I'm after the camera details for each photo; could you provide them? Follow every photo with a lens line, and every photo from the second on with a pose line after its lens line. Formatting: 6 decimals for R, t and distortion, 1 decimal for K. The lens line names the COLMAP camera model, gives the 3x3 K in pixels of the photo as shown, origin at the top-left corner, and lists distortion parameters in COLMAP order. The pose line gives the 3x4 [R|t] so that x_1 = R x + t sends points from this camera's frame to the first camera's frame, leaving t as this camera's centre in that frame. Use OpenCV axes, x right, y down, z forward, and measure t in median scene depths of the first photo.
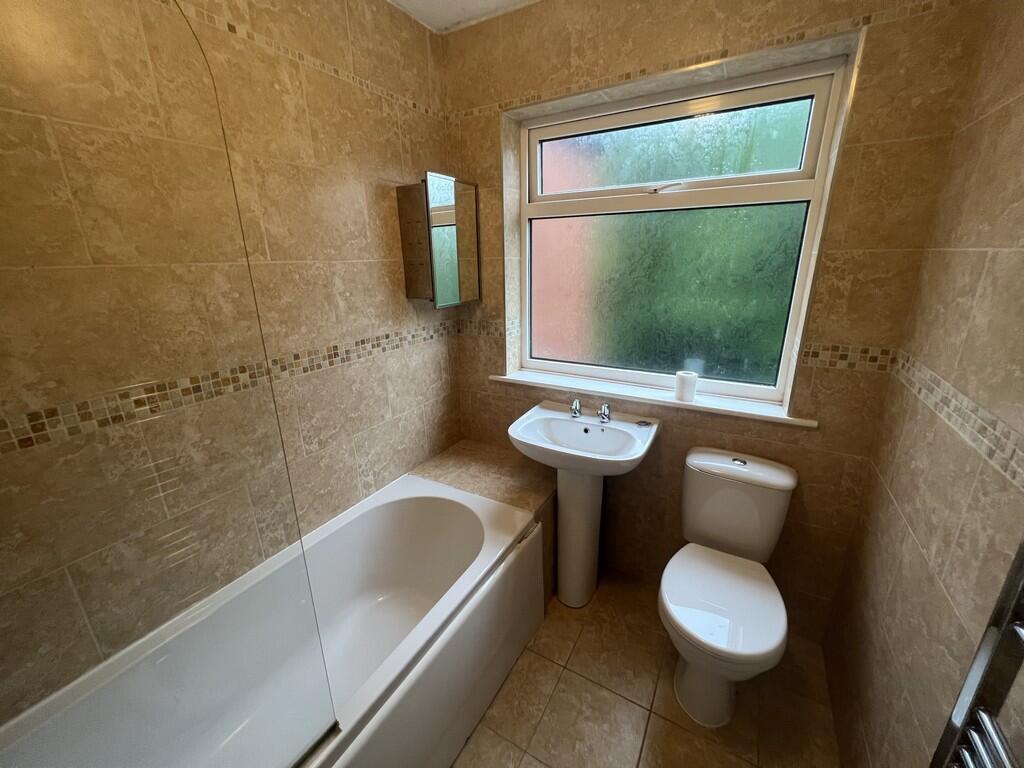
lens RADIAL K [[409.2, 0, 507.9], [0, 409.2, 381.6], [0, 0, 1]] dist [-0.000956, 0.000602]
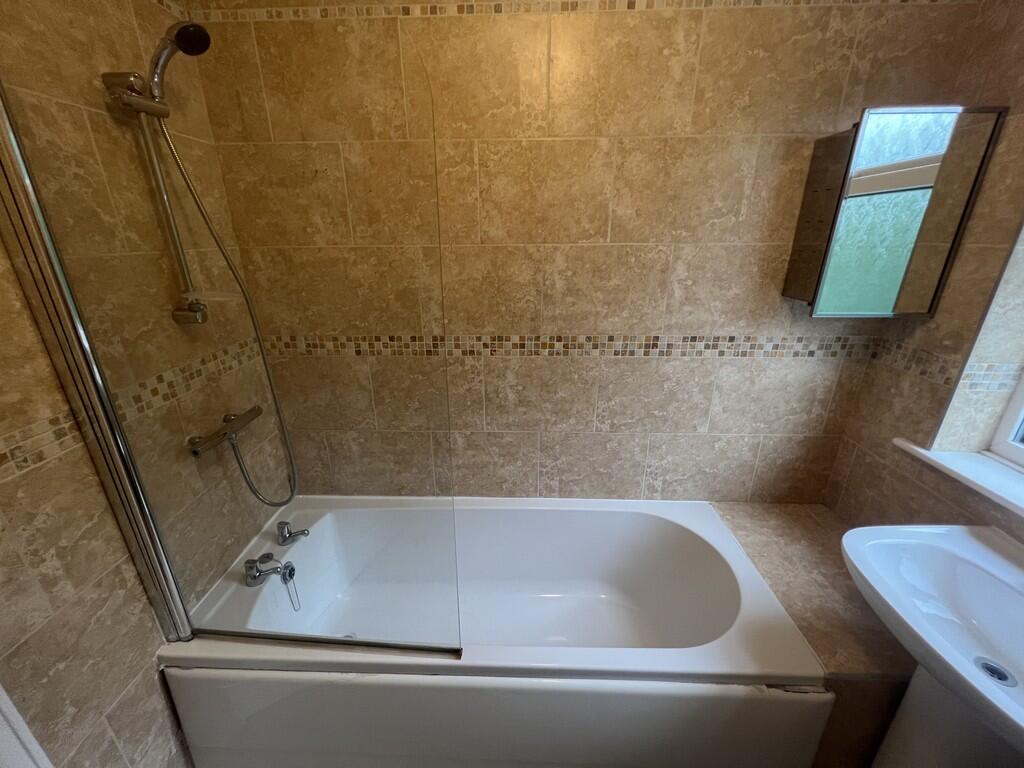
lens RADIAL K [[409.2, 0, 507.9], [0, 409.2, 381.6], [0, 0, 1]] dist [-0.000956, 0.000602]
pose [[0.477541, 0.320450, -0.818087, 0.210286], [-0.258030, 0.941207, 0.218057, -0.107102], [0.839866, 0.106960, 0.532151, 0.237139]]
